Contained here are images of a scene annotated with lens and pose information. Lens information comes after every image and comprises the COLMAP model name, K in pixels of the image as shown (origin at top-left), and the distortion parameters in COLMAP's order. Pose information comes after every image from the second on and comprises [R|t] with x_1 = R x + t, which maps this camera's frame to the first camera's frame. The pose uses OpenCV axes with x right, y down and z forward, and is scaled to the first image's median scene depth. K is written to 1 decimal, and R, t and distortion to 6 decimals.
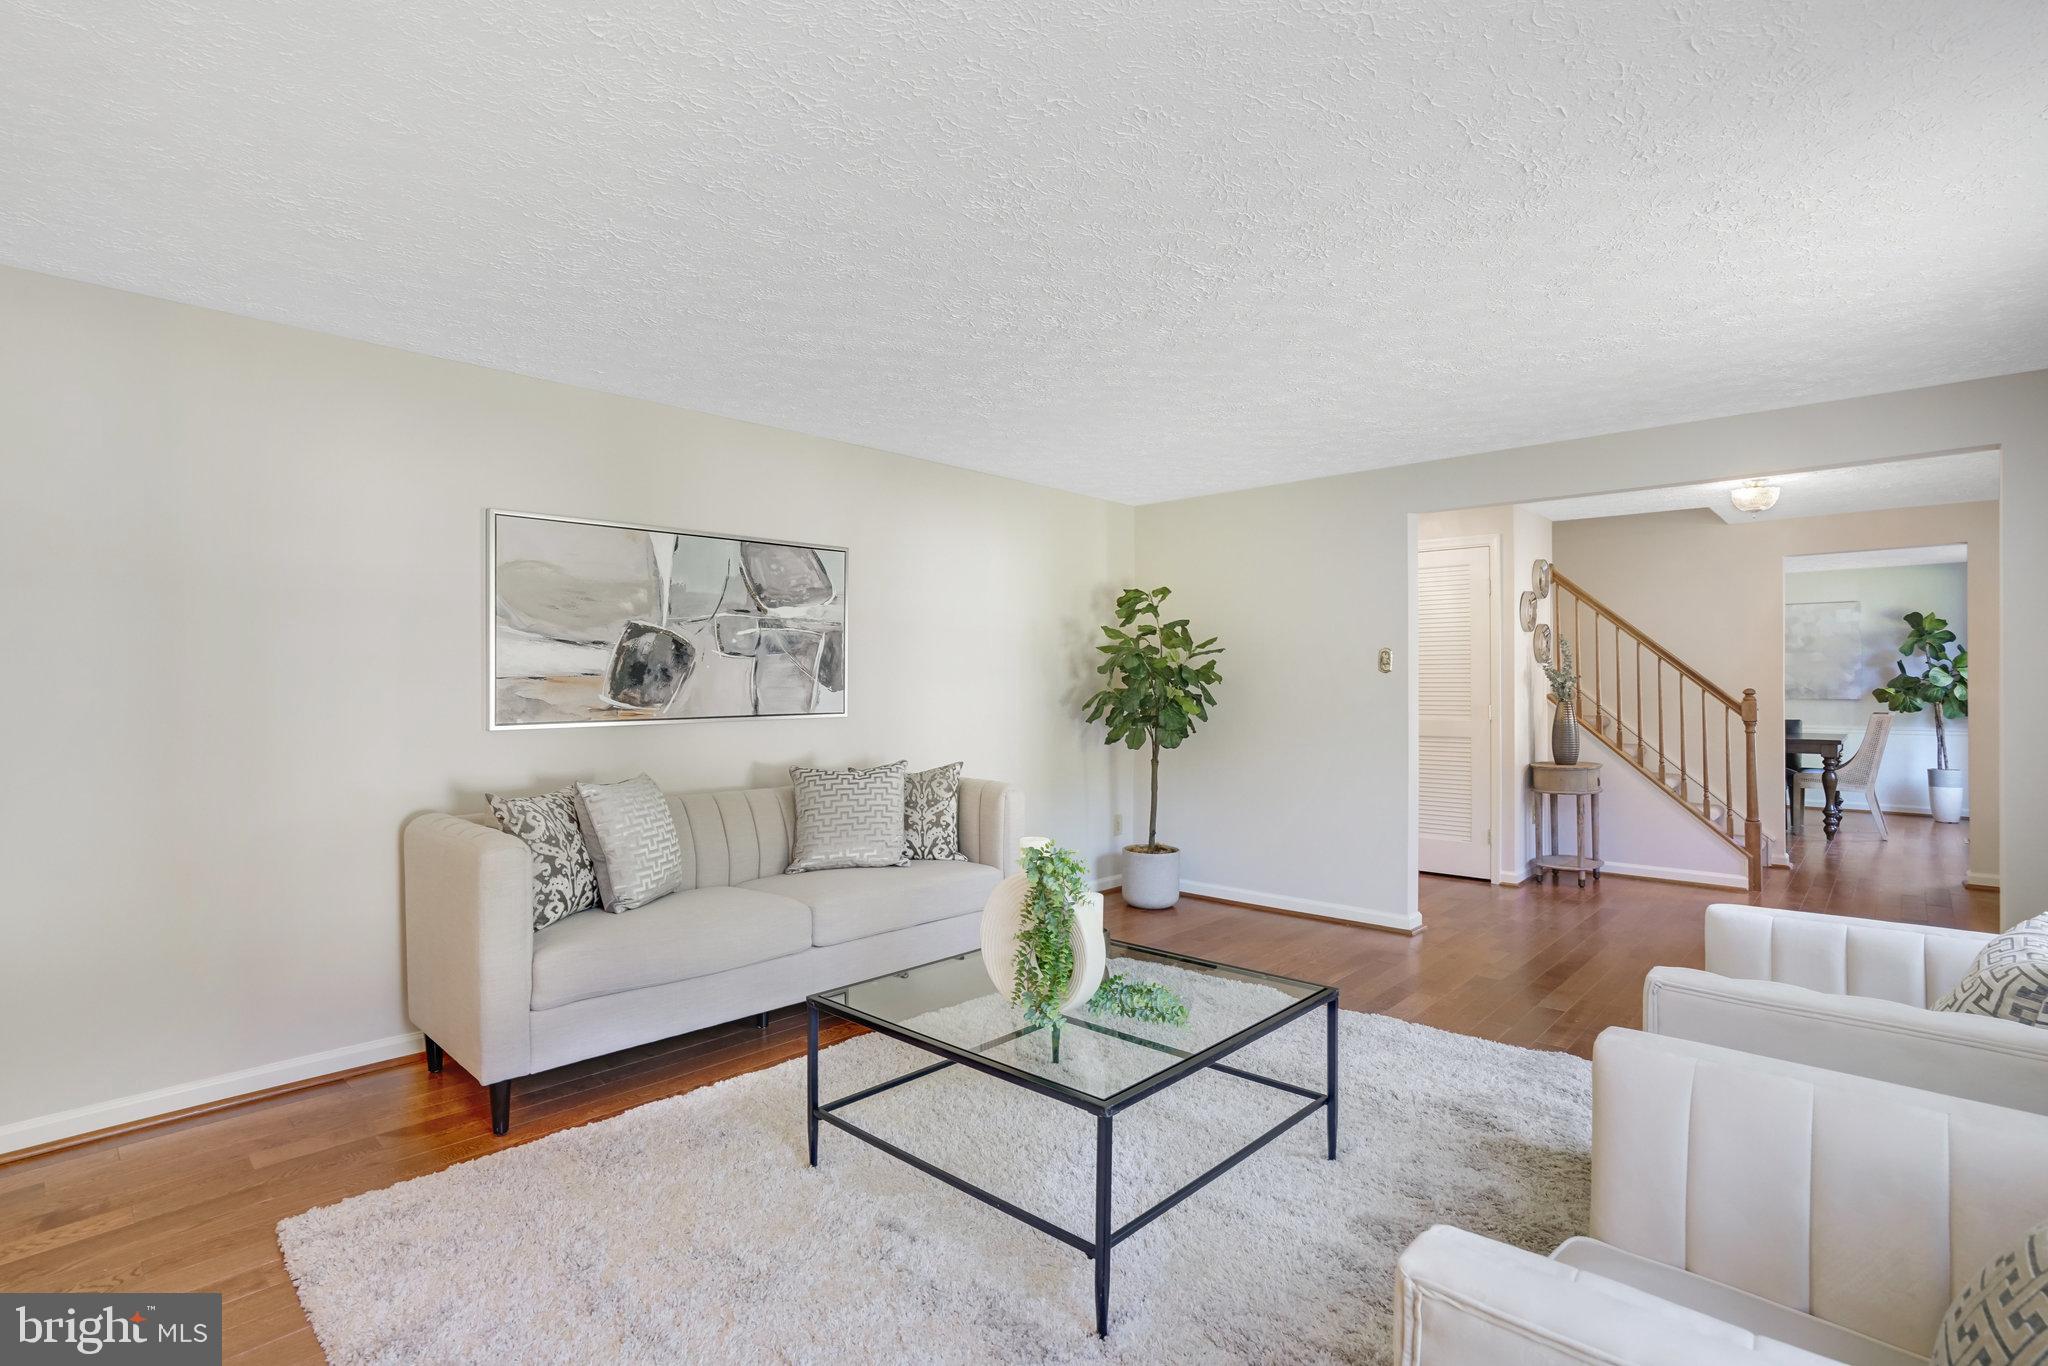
lens RADIAL K [[962.0, 0, 1033.5], [0, 962.0, 678.3], [0, 0, 1]] dist [-0.052193, 0.017647]
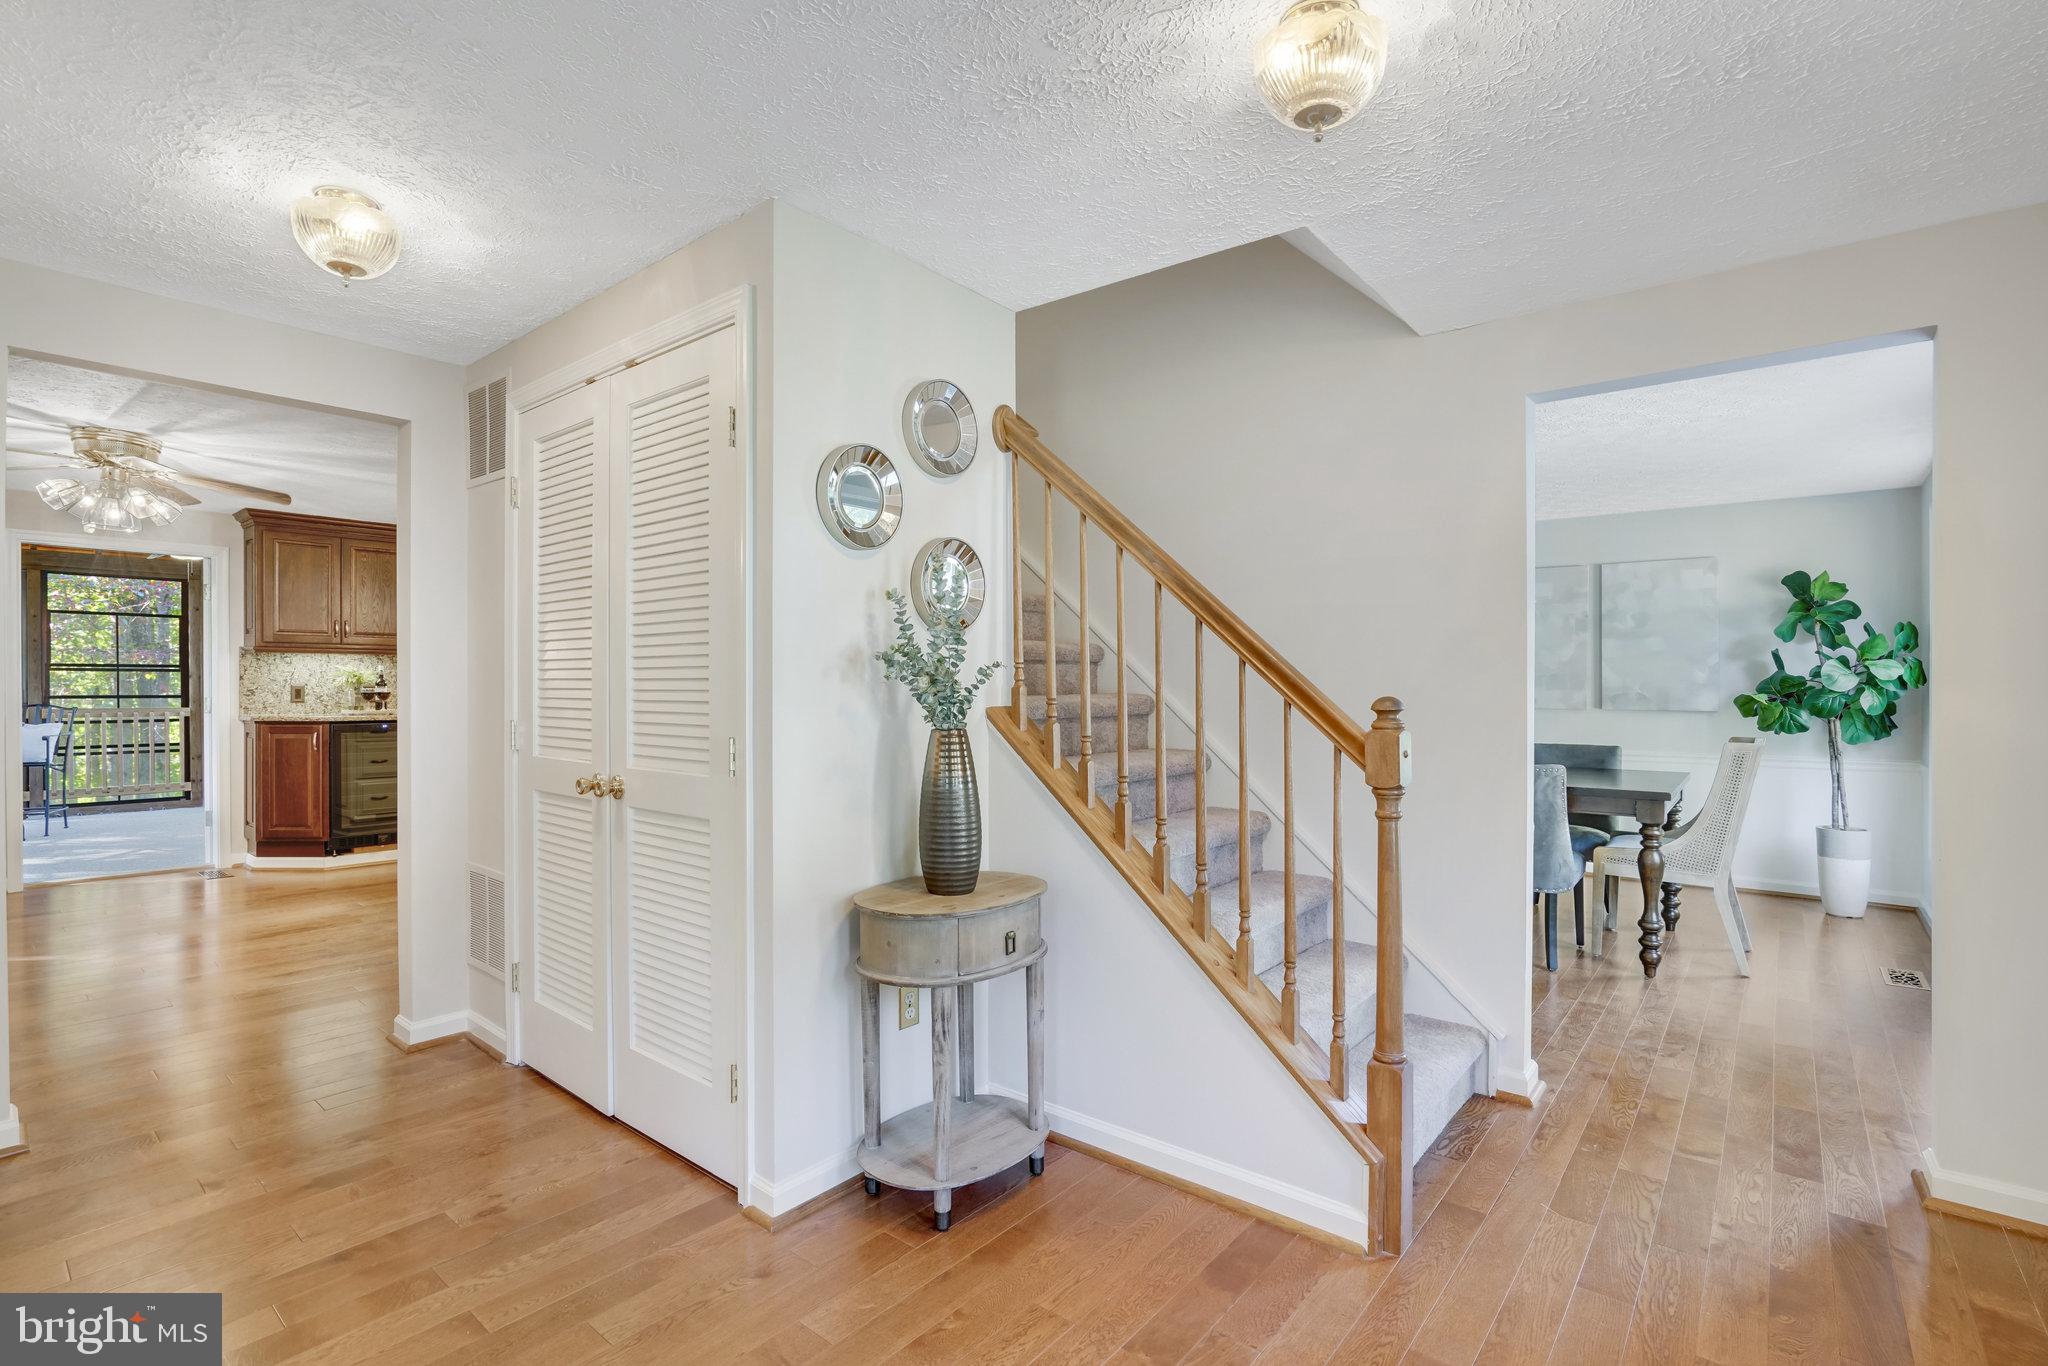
lens RADIAL K [[962.0, 0, 1028.8], [0, 962.0, 686.1], [0, 0, 1]] dist [-0.052193, 0.017647]
pose [[0.997161, 0.003107, 0.075229, 0.402416], [-0.003674, 0.999966, 0.007400, 0.002538], [-0.075204, -0.007655, 0.997139, 0.430813]]
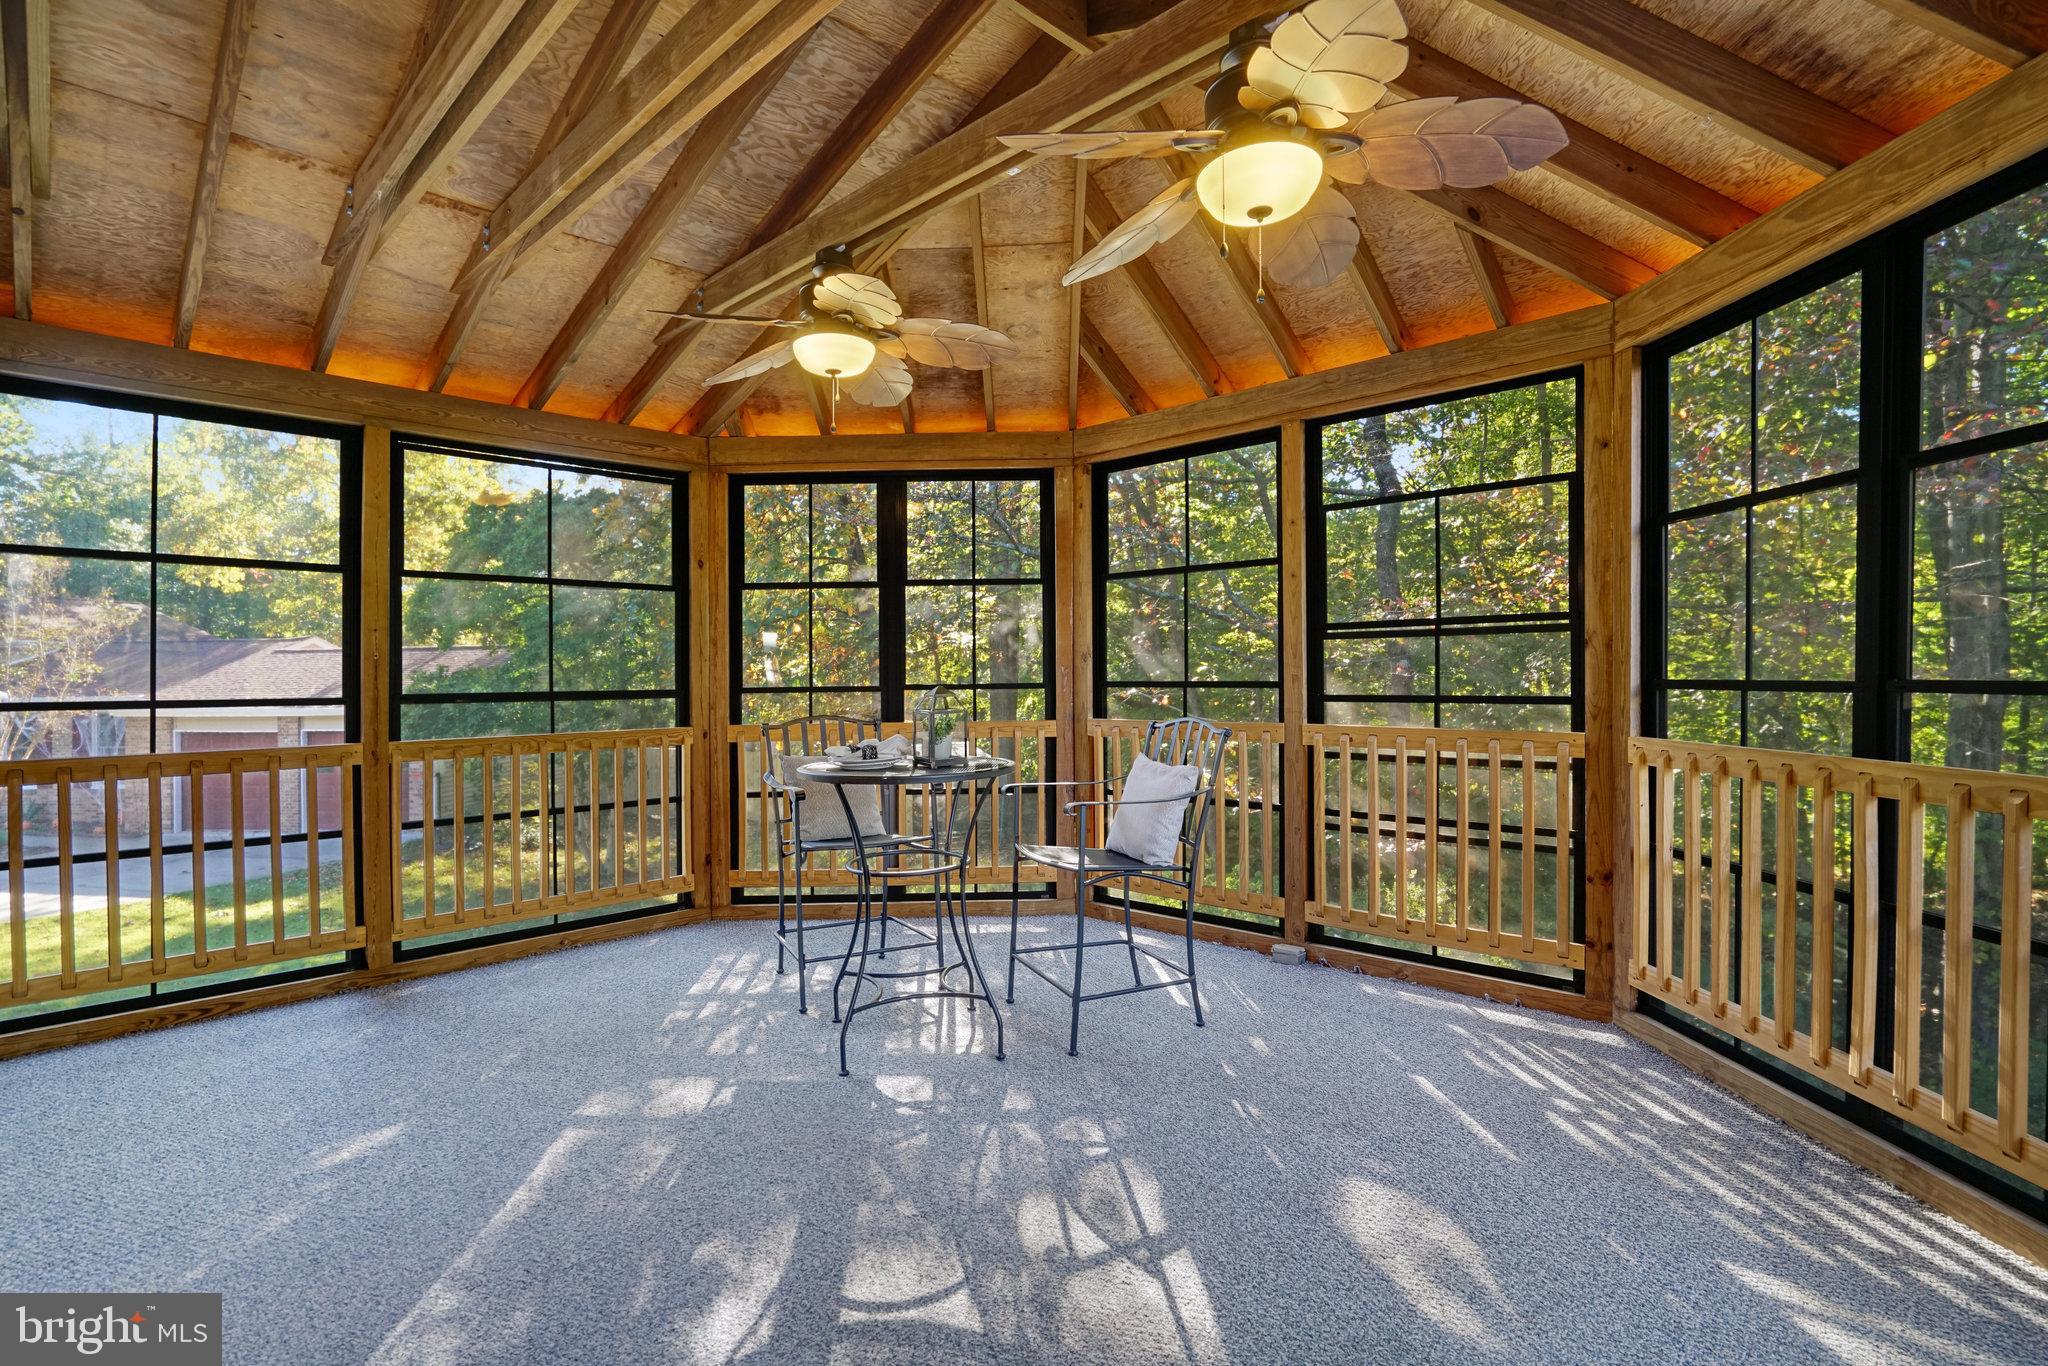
lens RADIAL K [[962.0, 0, 1017.9], [0, 962.0, 686.0], [0, 0, 1]] dist [-0.052193, 0.017647]
pose [[-0.017106, 0.016118, -0.999724, -0.112647], [0.018016, 0.999713, 0.015809, 0.010103], [0.999691, -0.017740, -0.017391, 1.378604]]
